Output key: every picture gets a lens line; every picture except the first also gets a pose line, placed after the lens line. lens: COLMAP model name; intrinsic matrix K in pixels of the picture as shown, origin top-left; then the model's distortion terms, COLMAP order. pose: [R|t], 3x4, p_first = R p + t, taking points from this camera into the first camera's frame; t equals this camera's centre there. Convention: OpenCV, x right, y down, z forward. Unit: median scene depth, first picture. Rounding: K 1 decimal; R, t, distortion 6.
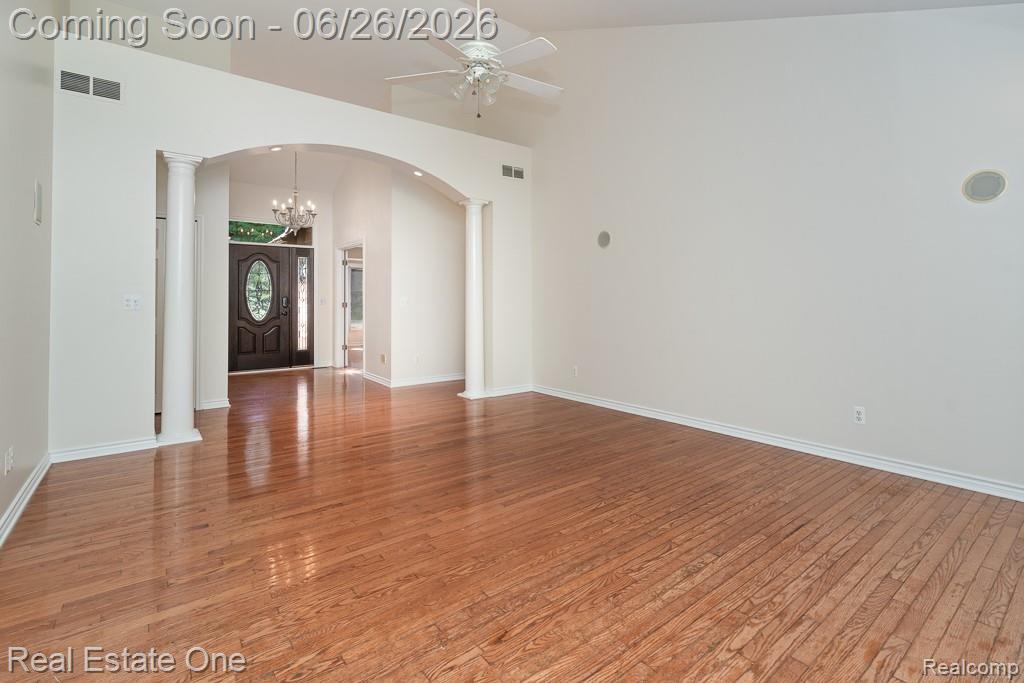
lens RADIAL K [[471.3, 0, 516.1], [0, 471.3, 296.2], [0, 0, 1]] dist [0.000978, 0.000320]
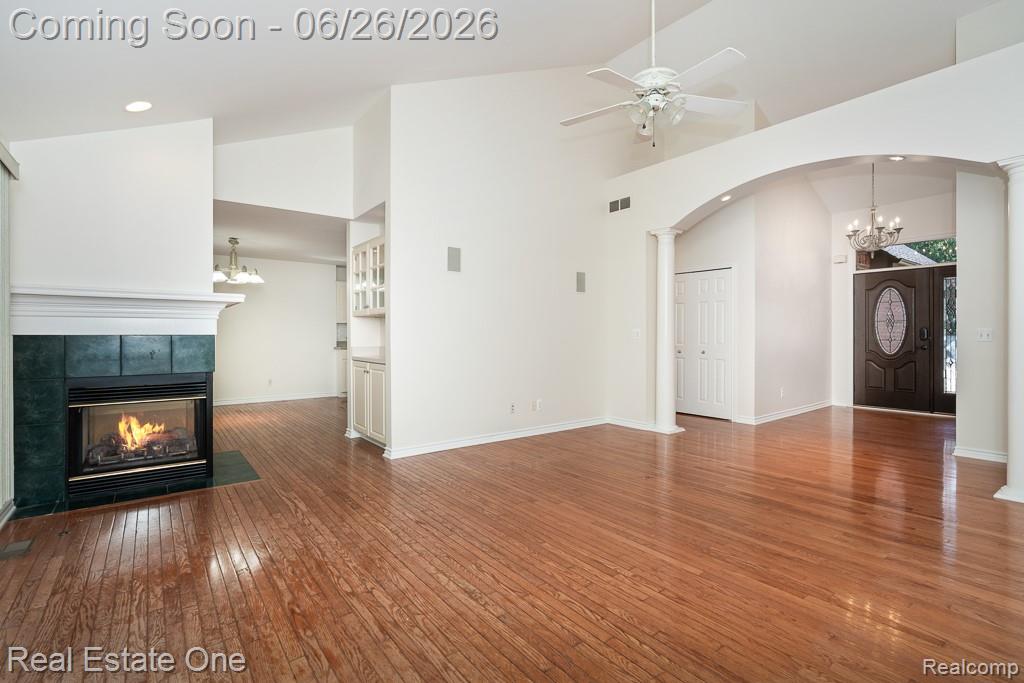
lens RADIAL K [[471.3, 0, 512.9], [0, 471.3, 337.4], [0, 0, 1]] dist [0.000978, 0.000320]
pose [[-0.002121, 0.010977, -0.999937, 1.421115], [0.012234, 0.999865, 0.010951, 0.004578], [0.999923, -0.012210, -0.002255, 1.108496]]
